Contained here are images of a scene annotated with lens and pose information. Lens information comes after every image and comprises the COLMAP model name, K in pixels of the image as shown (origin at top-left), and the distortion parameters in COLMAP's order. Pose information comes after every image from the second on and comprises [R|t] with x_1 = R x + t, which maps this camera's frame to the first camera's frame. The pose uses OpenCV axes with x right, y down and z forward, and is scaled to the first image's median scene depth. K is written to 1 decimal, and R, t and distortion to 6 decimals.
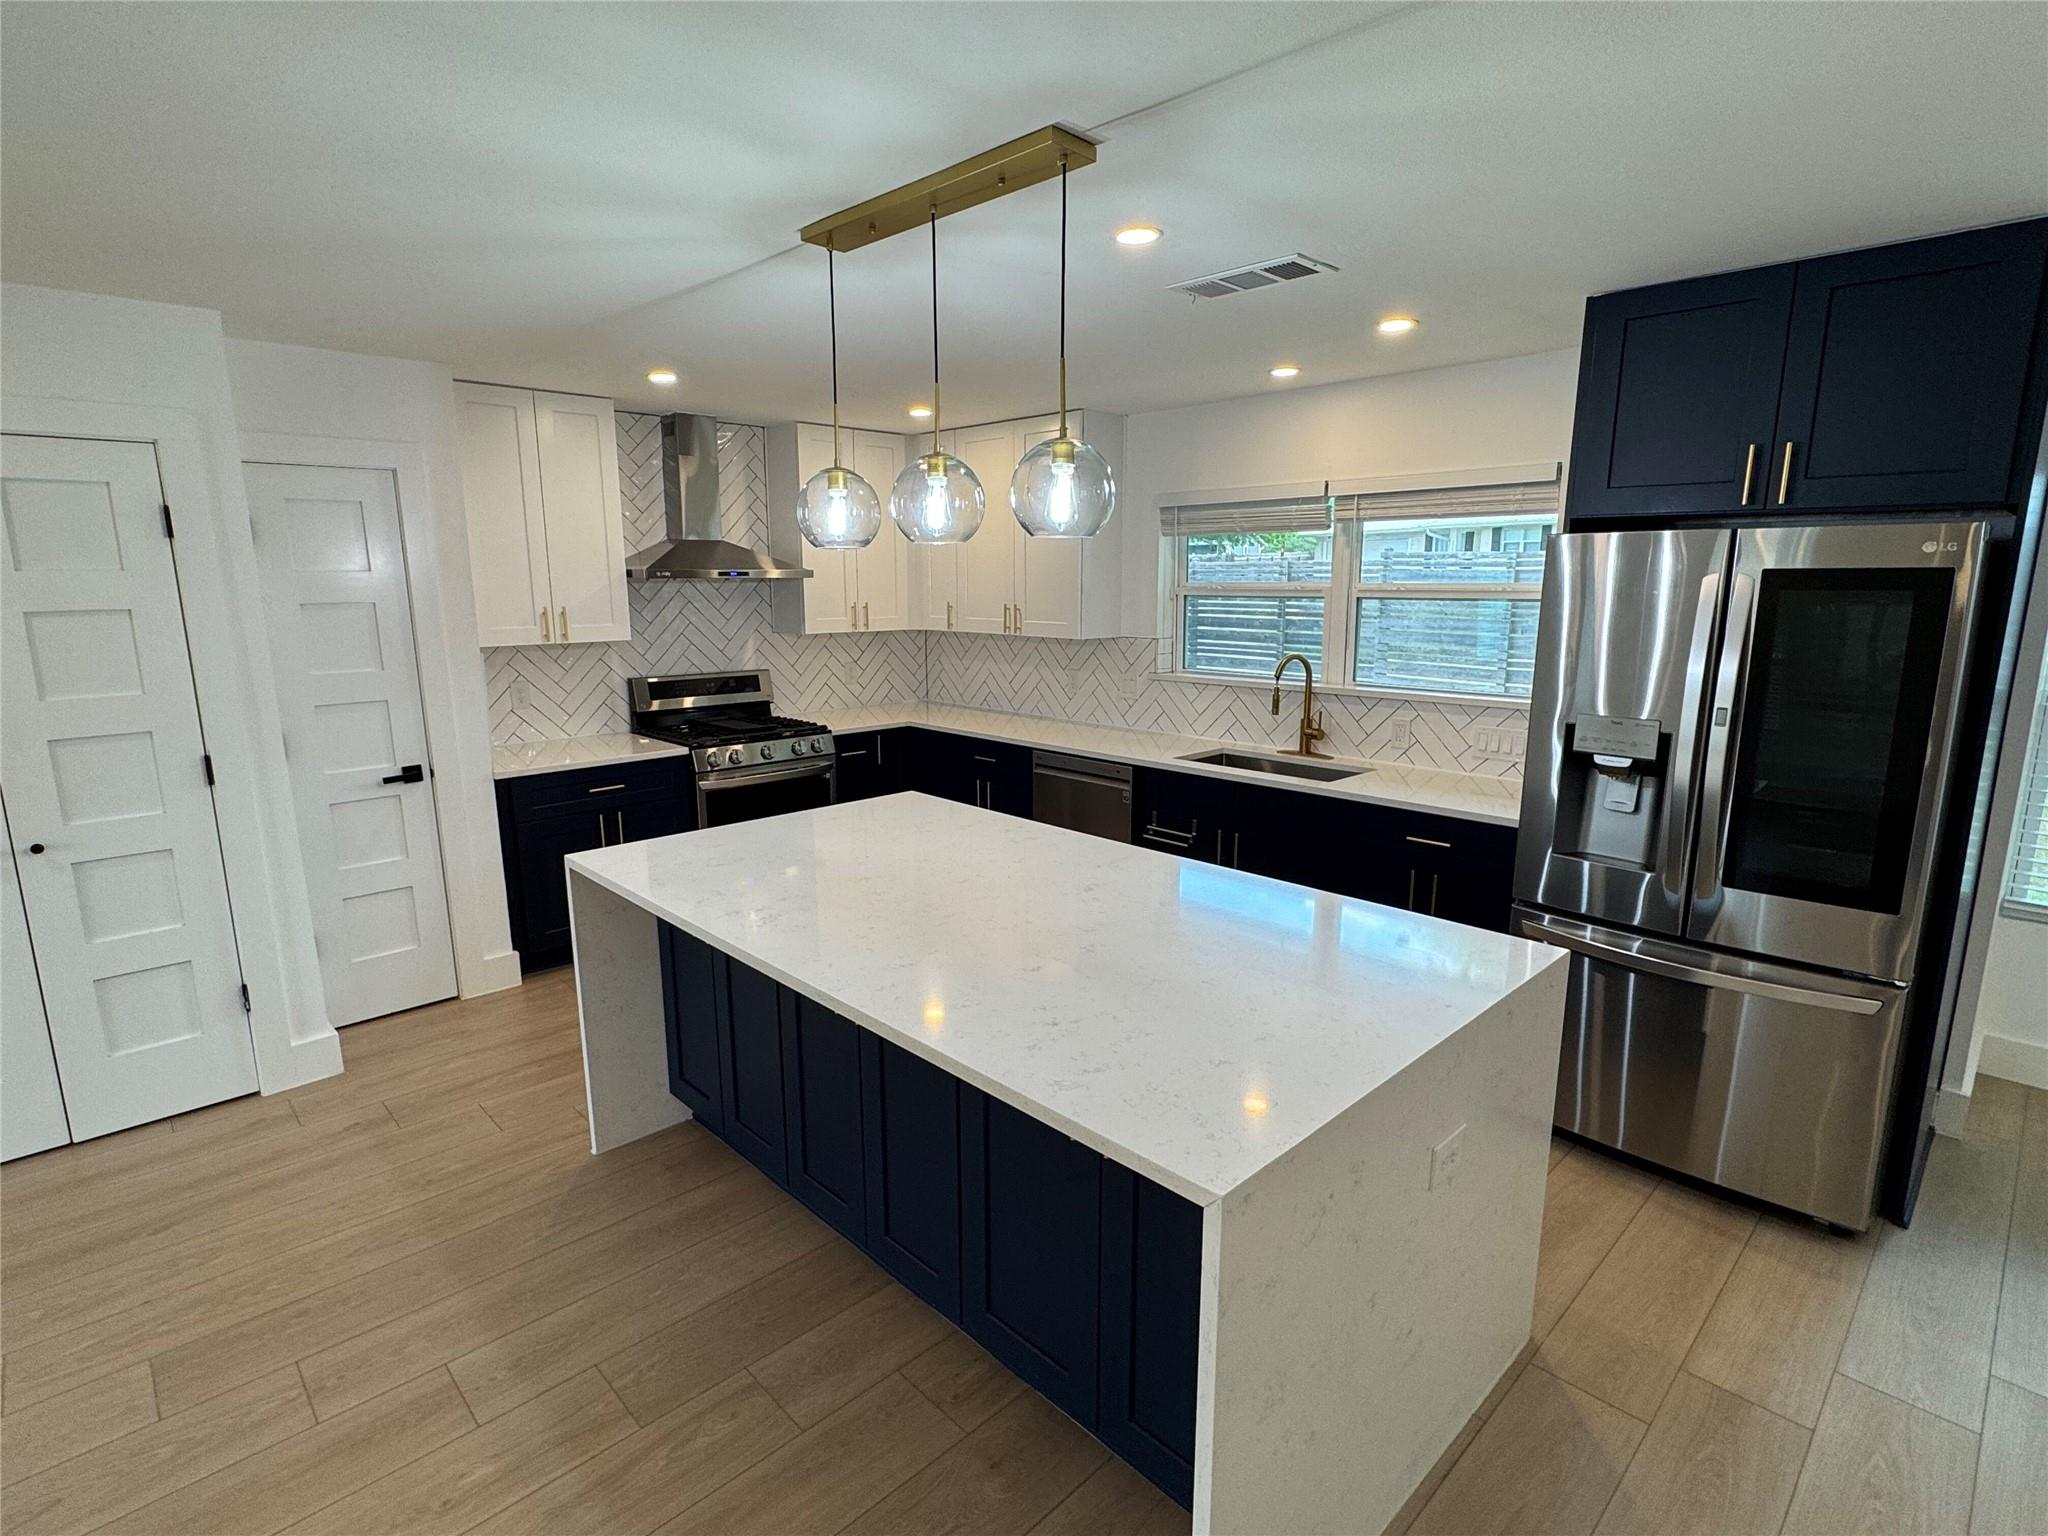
lens RADIAL K [[1025.6, 0, 1024.0], [0, 1025.6, 768.0], [0, 0, 1]] dist [-0.000550, -0.000573]
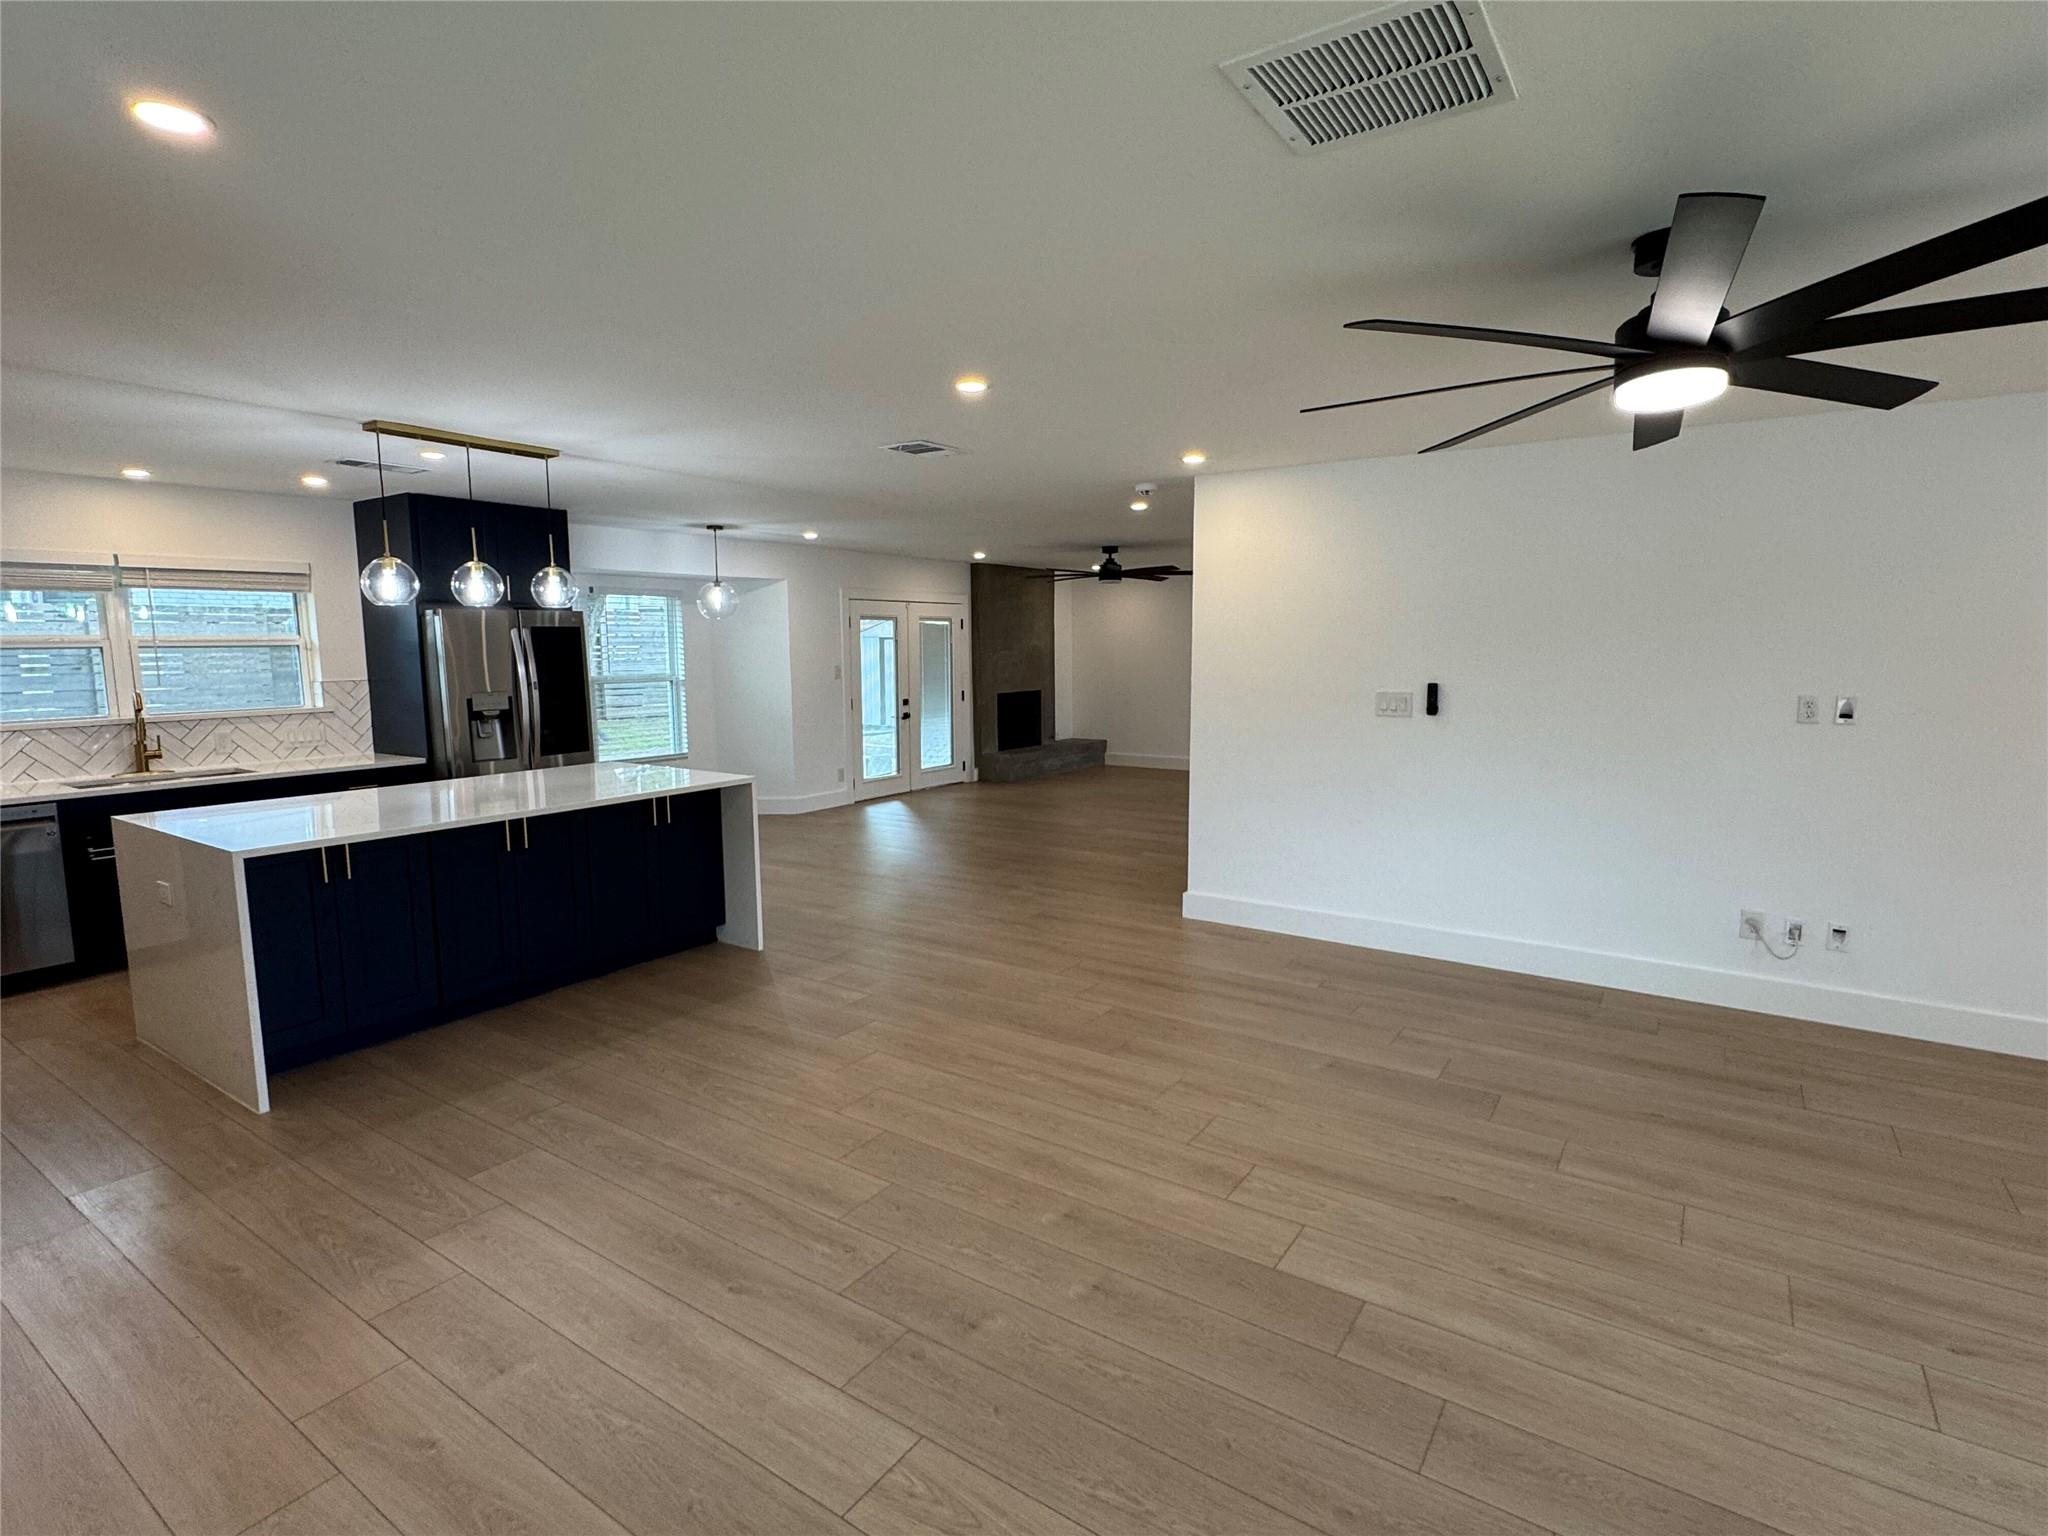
lens RADIAL K [[1018.2, 0, 1024.0], [0, 1018.2, 768.0], [0, 0, 1]] dist [-0.003317, 0.000408]
pose [[-0.208185, -0.113809, 0.971446, -0.967021], [0.185071, 0.970682, 0.153381, -0.008521], [-0.960421, 0.211718, -0.181019, 0.178213]]
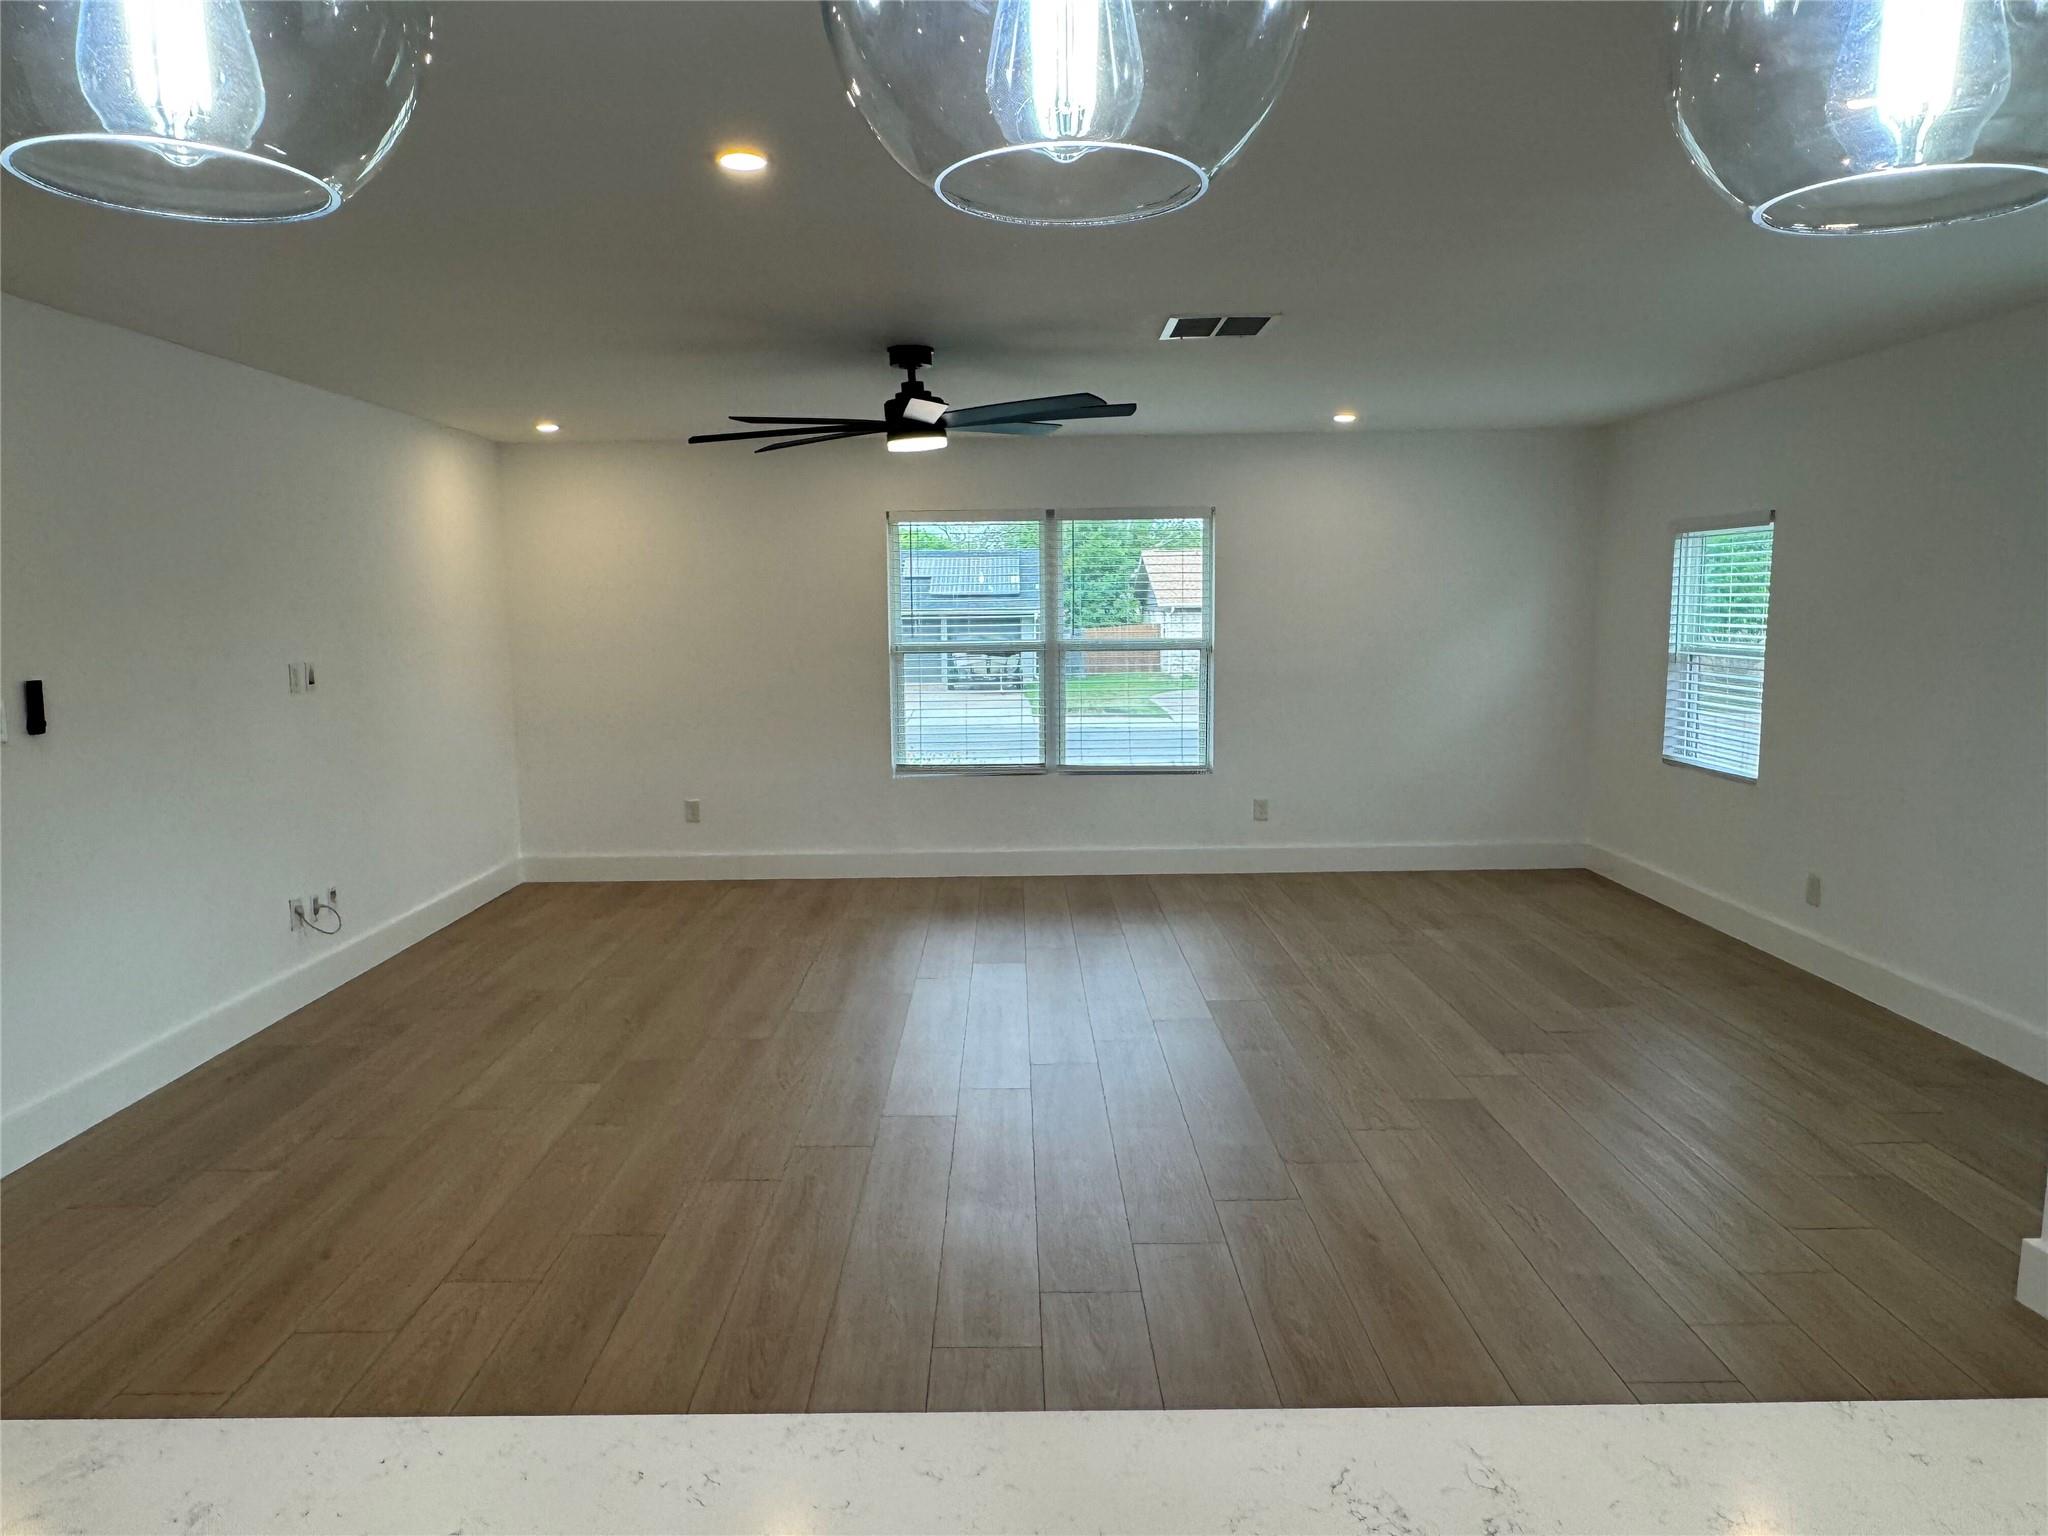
lens RADIAL K [[1344.7, 0, 1008.2], [0, 1344.7, 776.2], [0, 0, 1]] dist [0.000594, 0.000370]
pose [[-0.693920, 0.108017, -0.711904, 0.044597], [-0.118870, 0.957934, 0.261214, -0.077880], [0.710172, 0.265886, -0.651890, 0.507906]]
